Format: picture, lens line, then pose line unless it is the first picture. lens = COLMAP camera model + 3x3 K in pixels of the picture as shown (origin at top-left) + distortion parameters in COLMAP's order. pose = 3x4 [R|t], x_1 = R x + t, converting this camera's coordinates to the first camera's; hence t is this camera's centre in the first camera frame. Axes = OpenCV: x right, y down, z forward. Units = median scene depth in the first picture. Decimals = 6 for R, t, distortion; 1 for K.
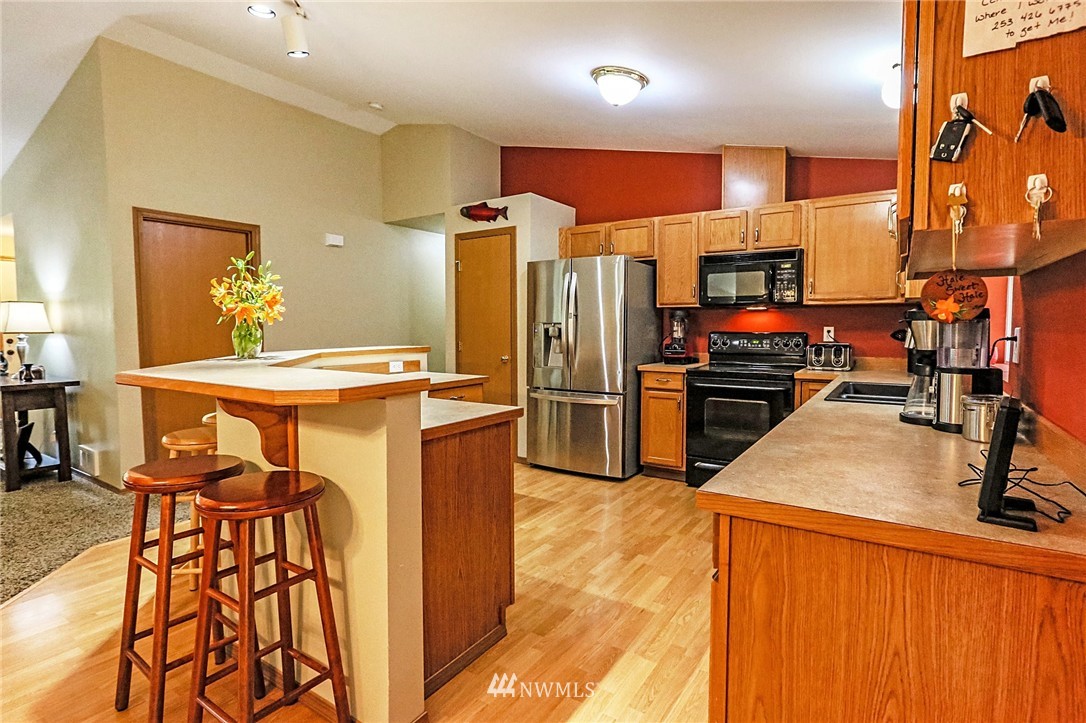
lens RADIAL K [[554.8, 0, 544.1], [0, 554.8, 329.6], [0, 0, 1]] dist [-0.001930, 0.000012]
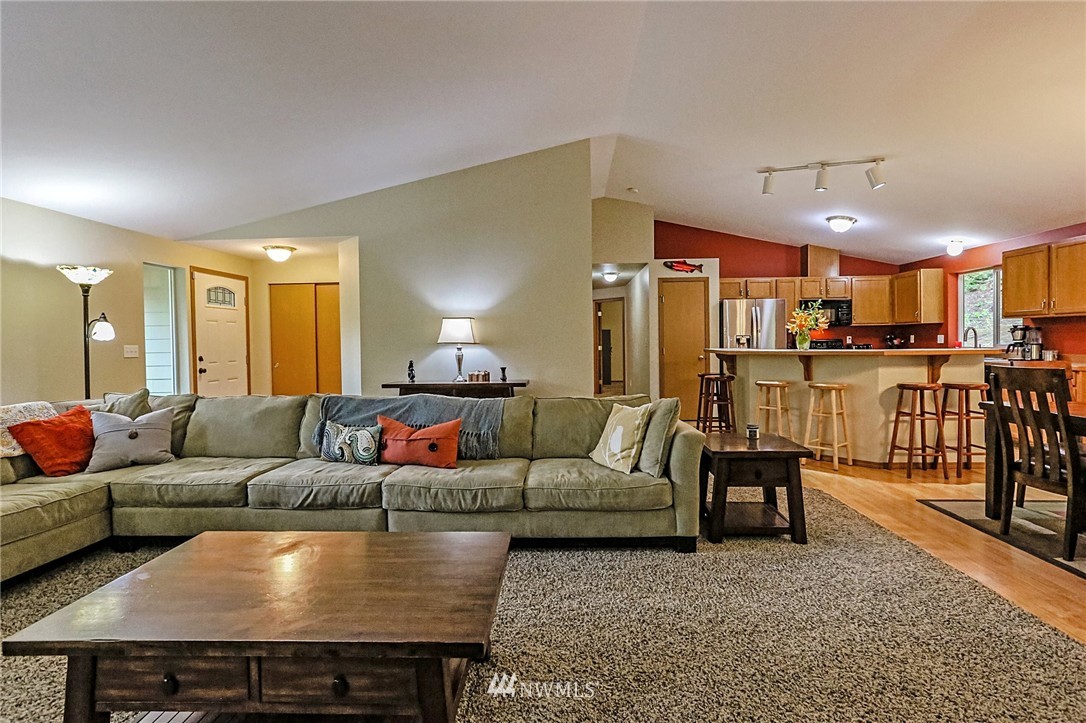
lens RADIAL K [[530.3, 0, 547.6], [0, 530.3, 348.2], [0, 0, 1]] dist [-0.005895, 0.000276]
pose [[0.851996, -0.016438, 0.523290, -1.558574], [0.013905, 0.999865, 0.008769, 0.006784], [-0.523363, -0.000195, 0.852110, -0.120911]]
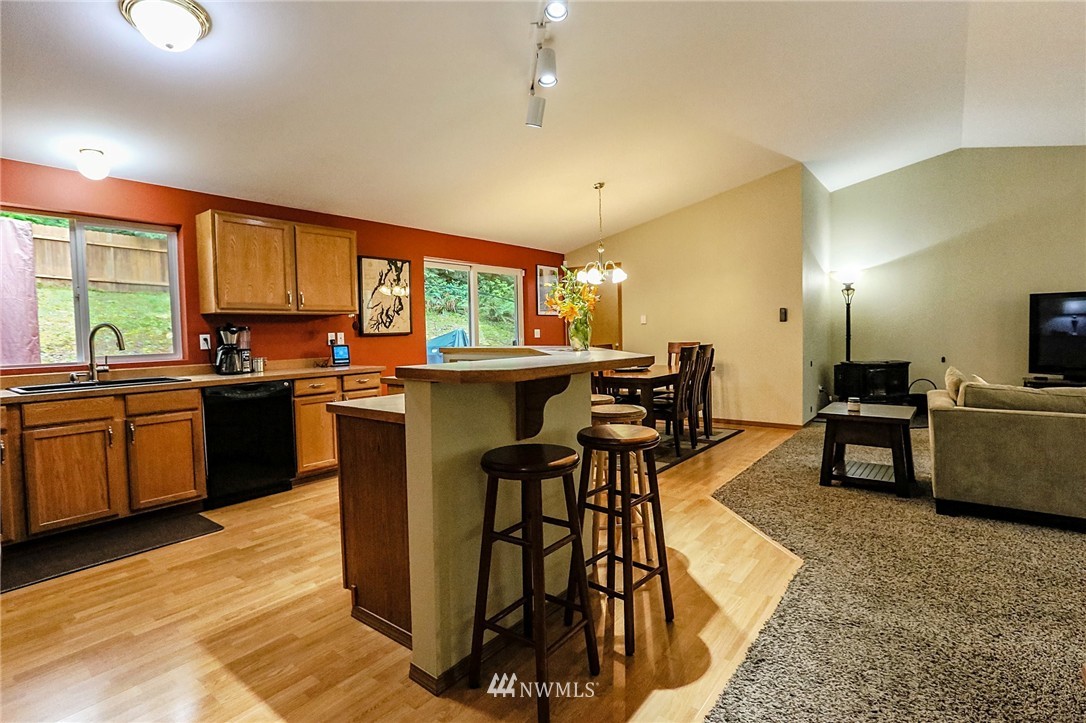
lens RADIAL K [[530.3, 0, 547.6], [0, 530.3, 348.2], [0, 0, 1]] dist [-0.005895, 0.000276]
pose [[-0.997548, 0.023257, 0.066012, -0.353839], [0.025998, 0.998822, 0.040969, -0.003866], [-0.064982, 0.042585, -0.996977, 1.409187]]
